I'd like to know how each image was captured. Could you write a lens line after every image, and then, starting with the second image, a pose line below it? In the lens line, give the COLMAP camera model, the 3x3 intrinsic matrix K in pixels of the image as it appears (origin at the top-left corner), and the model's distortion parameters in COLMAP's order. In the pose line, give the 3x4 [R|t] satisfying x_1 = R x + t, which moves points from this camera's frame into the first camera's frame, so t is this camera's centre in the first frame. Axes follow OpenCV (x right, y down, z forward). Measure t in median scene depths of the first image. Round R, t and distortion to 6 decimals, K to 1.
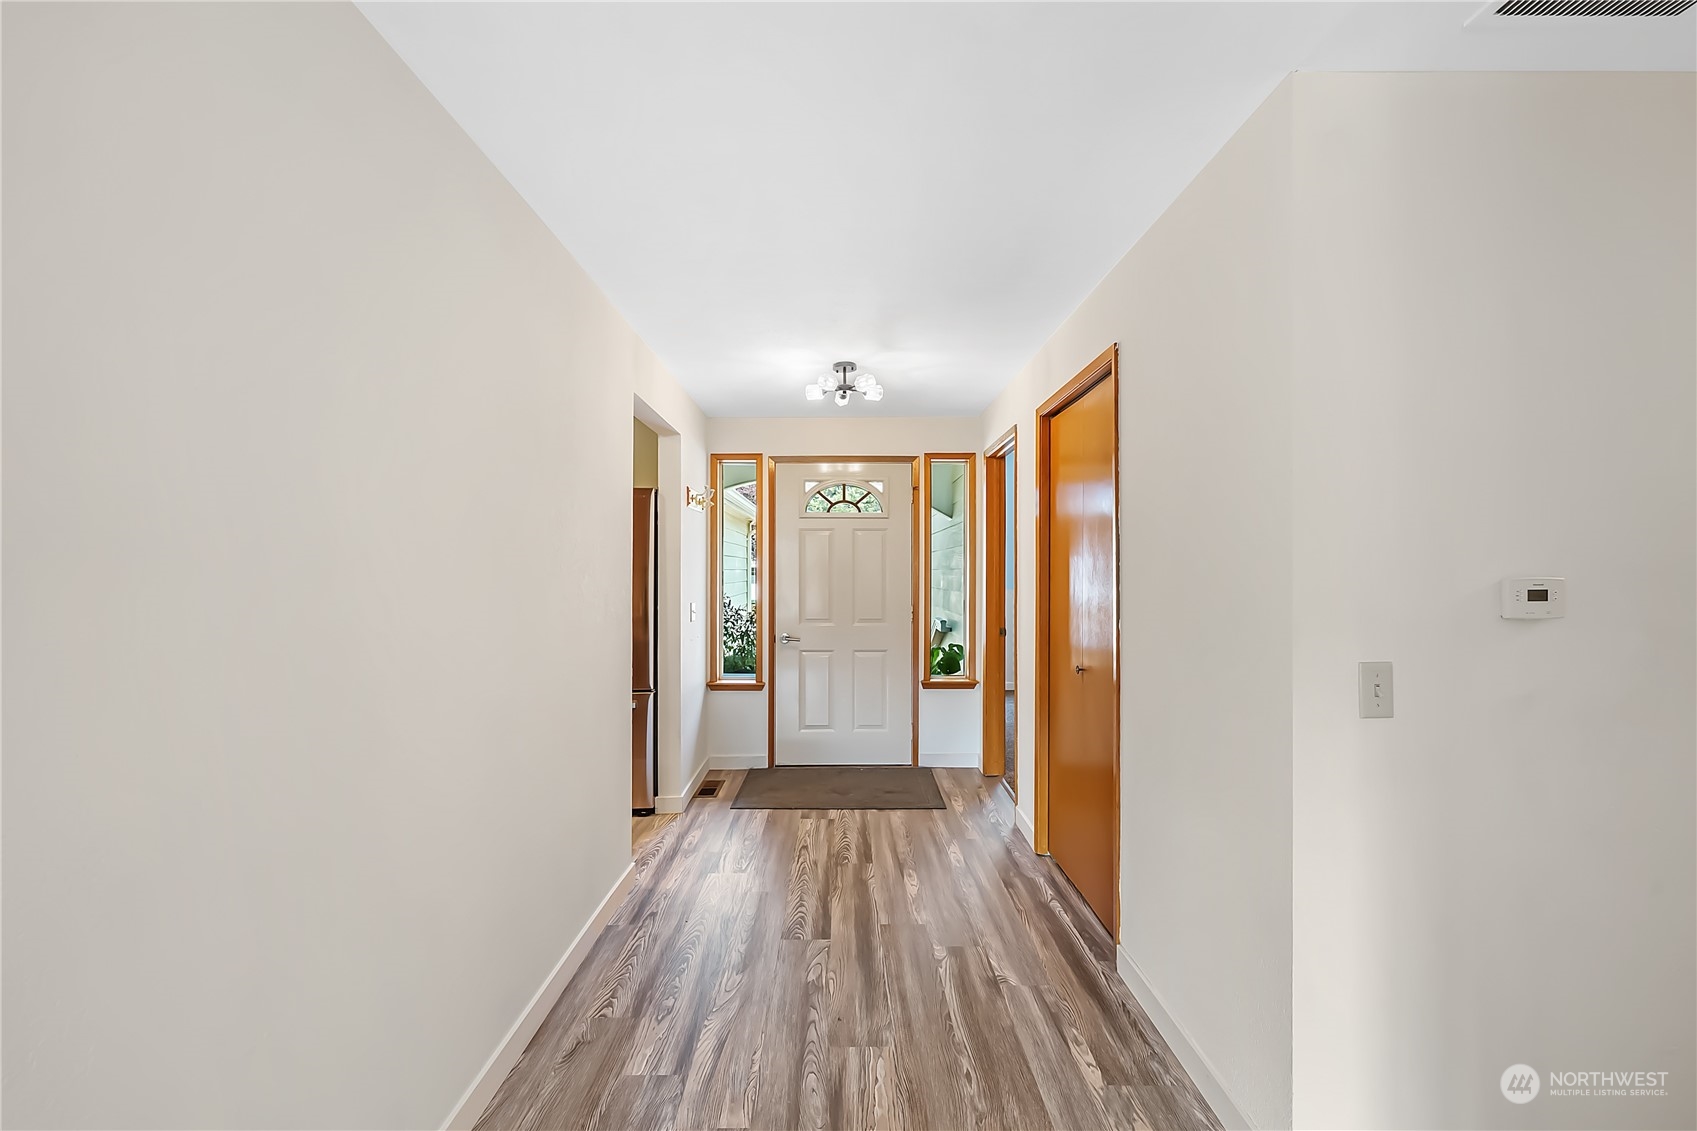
lens RADIAL K [[696.2, 0, 847.5], [0, 696.2, 559.7], [0, 0, 1]] dist [-0.003622, -0.000839]
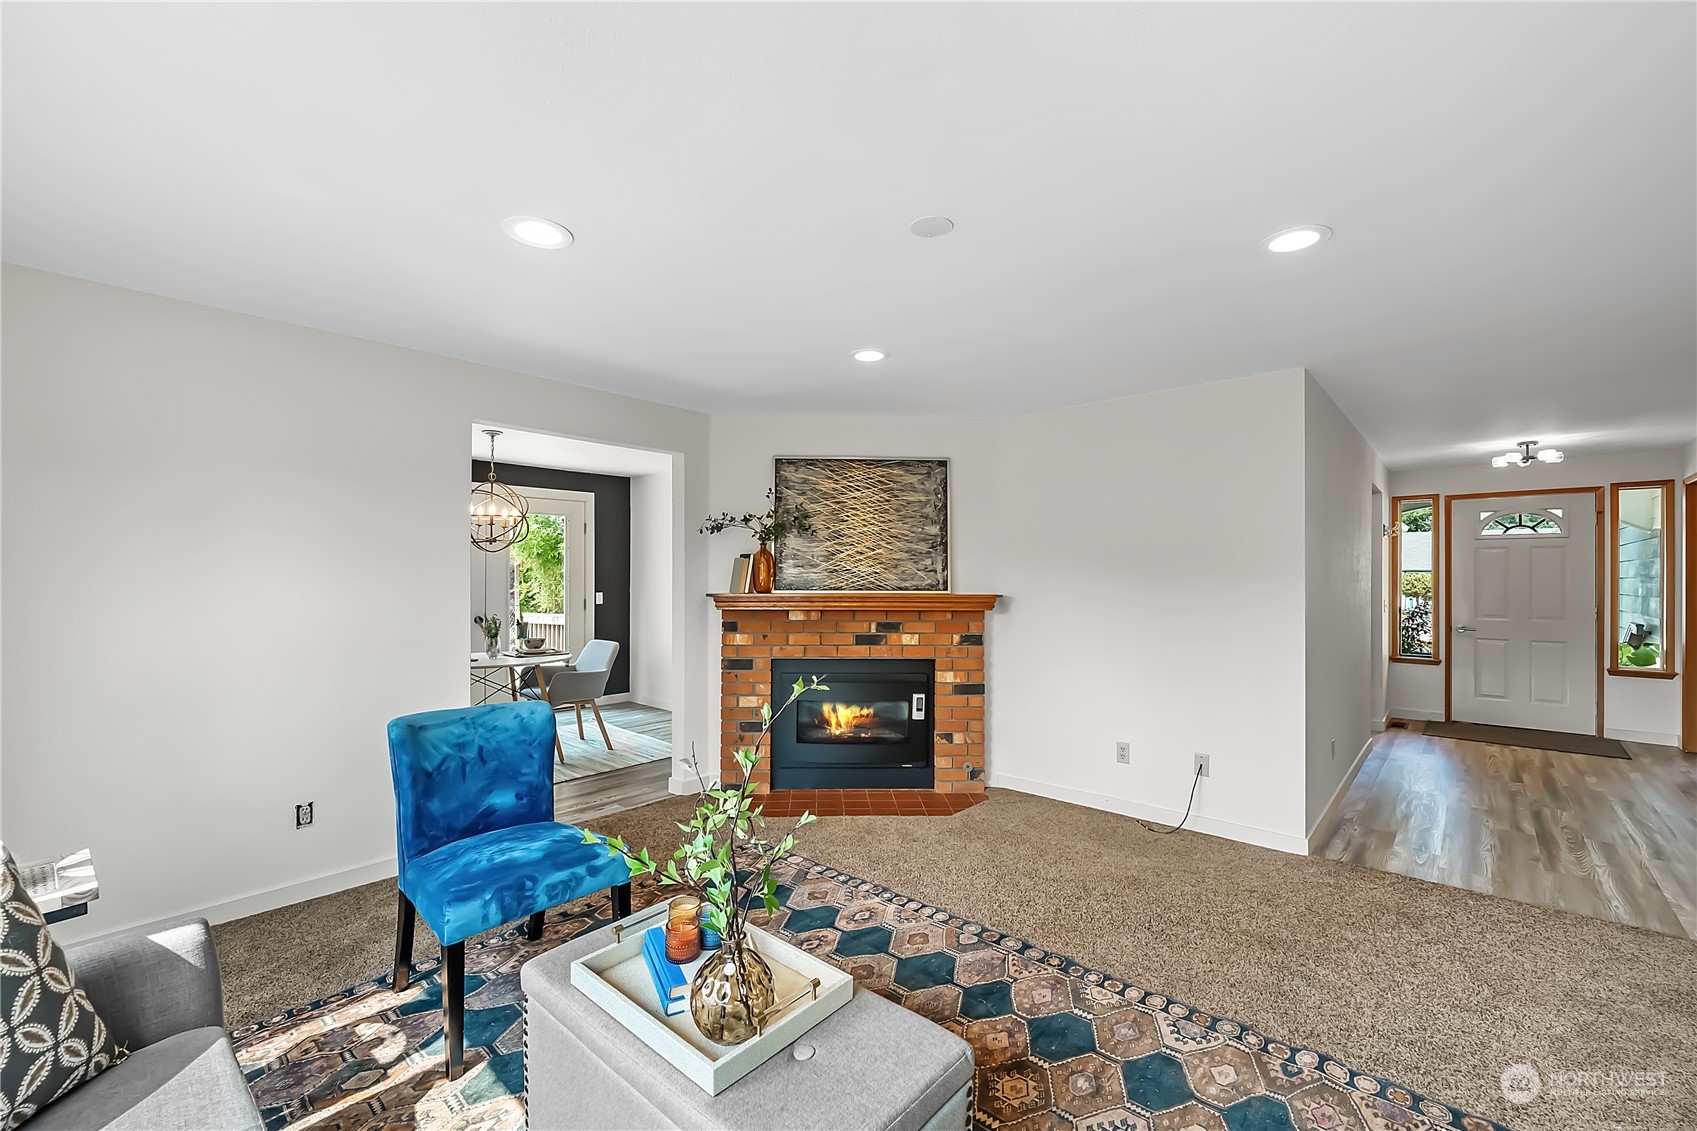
lens RADIAL K [[706.7, 0, 850.2], [0, 706.7, 573.7], [0, 0, 1]] dist [-0.001216, 0.000126]
pose [[0.742118, -0.002171, -0.670265, -0.050325], [0.008587, 0.999943, 0.006268, -0.013261], [0.670214, -0.010407, 0.742095, -0.823290]]
